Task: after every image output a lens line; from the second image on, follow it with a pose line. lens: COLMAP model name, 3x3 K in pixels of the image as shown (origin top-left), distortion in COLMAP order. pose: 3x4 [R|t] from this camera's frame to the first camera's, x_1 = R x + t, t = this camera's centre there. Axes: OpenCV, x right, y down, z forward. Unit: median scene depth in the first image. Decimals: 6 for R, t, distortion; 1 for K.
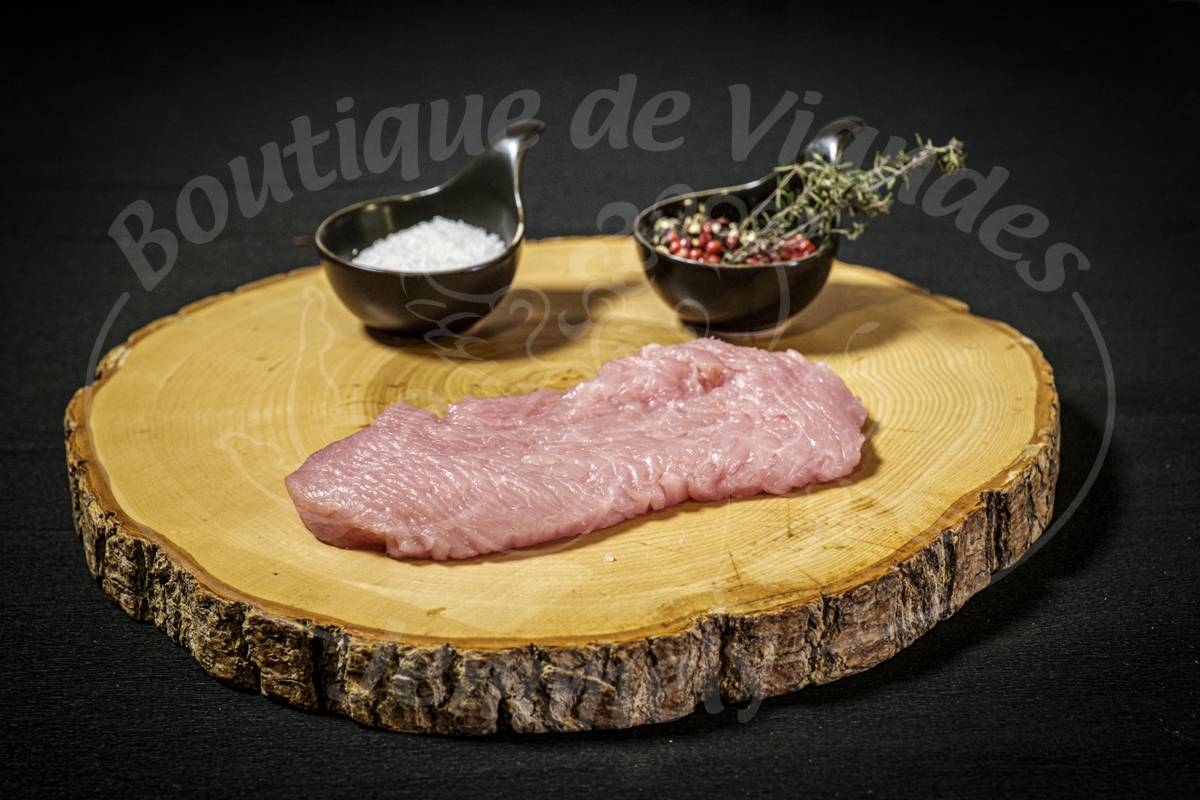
lens RADIAL K [[3104.2, 0, 598.0], [0, 3104.2, 425.1], [0, 0, 1]] dist [0.014341, -0.179523]
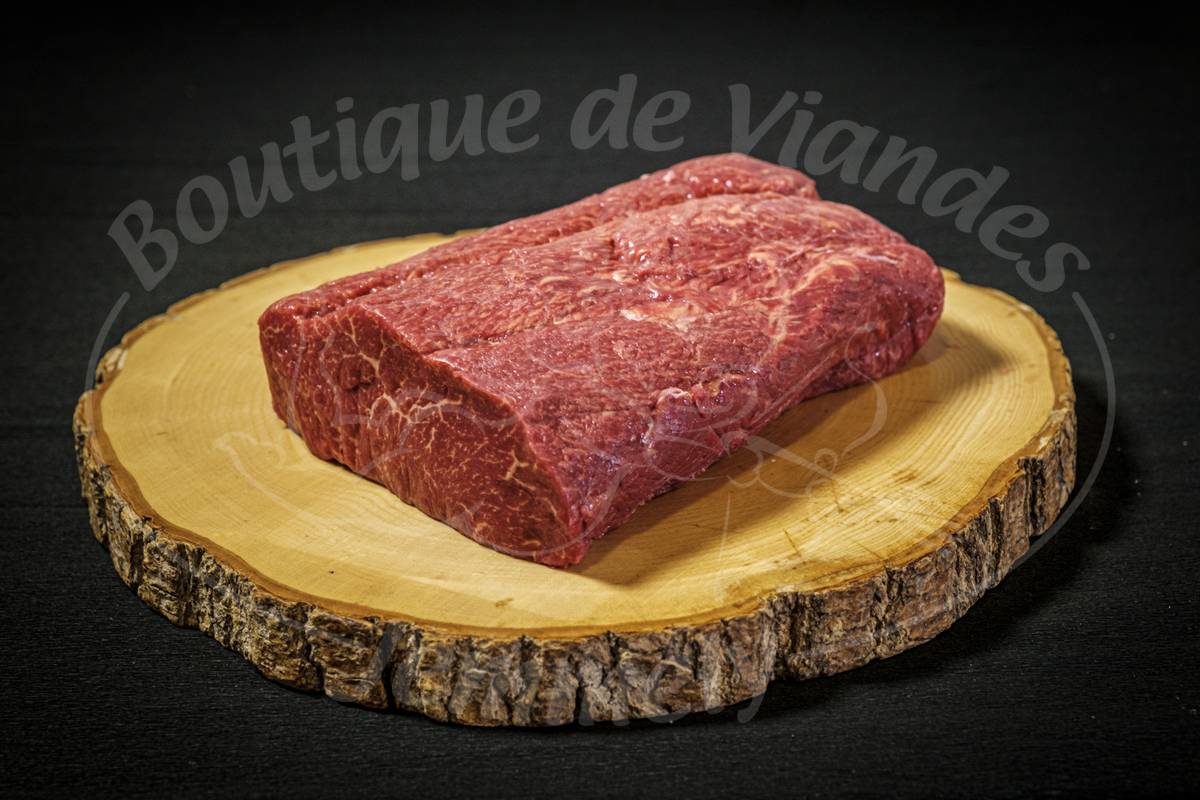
lens RADIAL K [[3104.2, 0, 598.0], [0, 3104.2, 425.1], [0, 0, 1]] dist [0.014341, -0.179523]
pose [[0.995420, -0.041049, 0.086332, -0.104189], [0.040548, 0.999149, 0.007552, -0.002776], [-0.086568, -0.004017, 0.996238, 0.011504]]
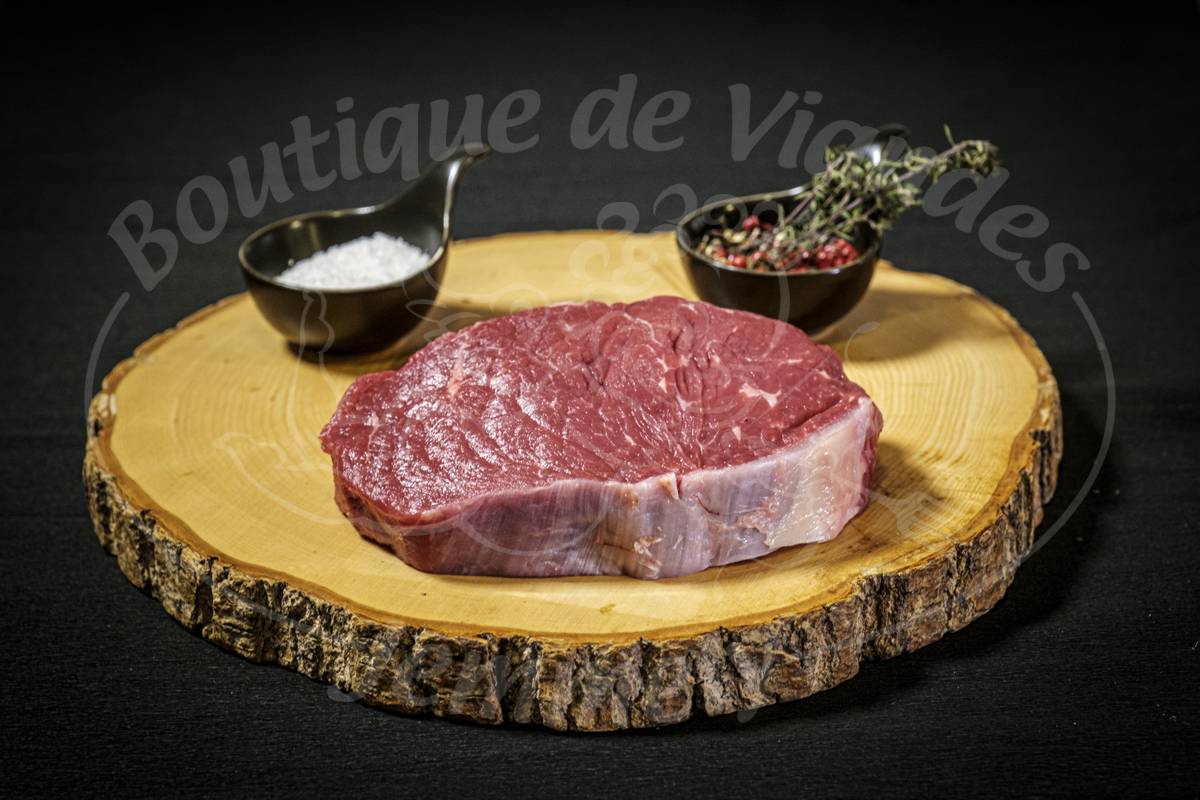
lens RADIAL K [[3100.2, 0, 600.0], [0, 3100.2, 400.0], [0, 0, 1]] dist [-0.019181, -0.051041]
pose [[0.958415, -0.114093, 0.261578, -0.305871], [0.116290, 0.993190, 0.007117, -0.014438], [-0.260609, 0.023598, 0.965156, 0.028863]]
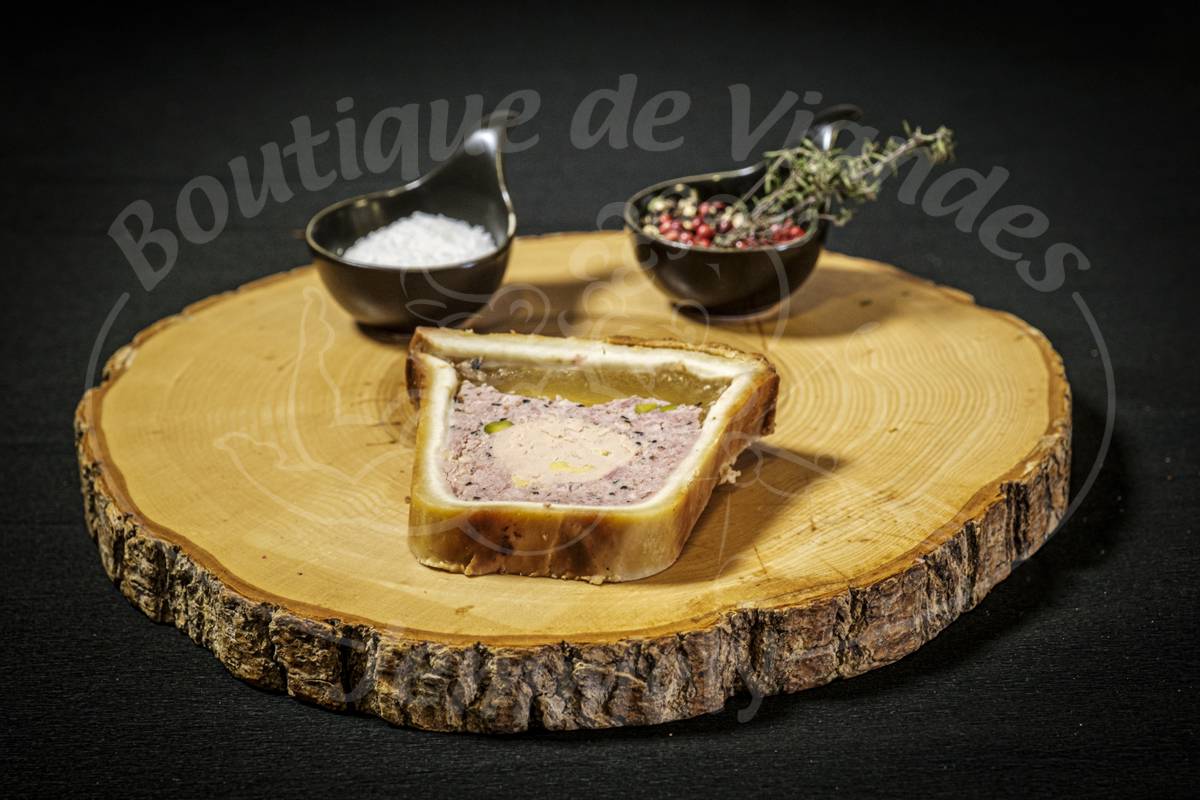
lens RADIAL K [[3104.2, 0, 598.0], [0, 3104.2, 425.1], [0, 0, 1]] dist [0.014341, -0.179523]
pose [[0.999629, -0.011232, 0.024803, -0.032964], [0.011194, 0.999936, 0.001695, -0.000414], [-0.024821, -0.001417, 0.999691, 0.002361]]
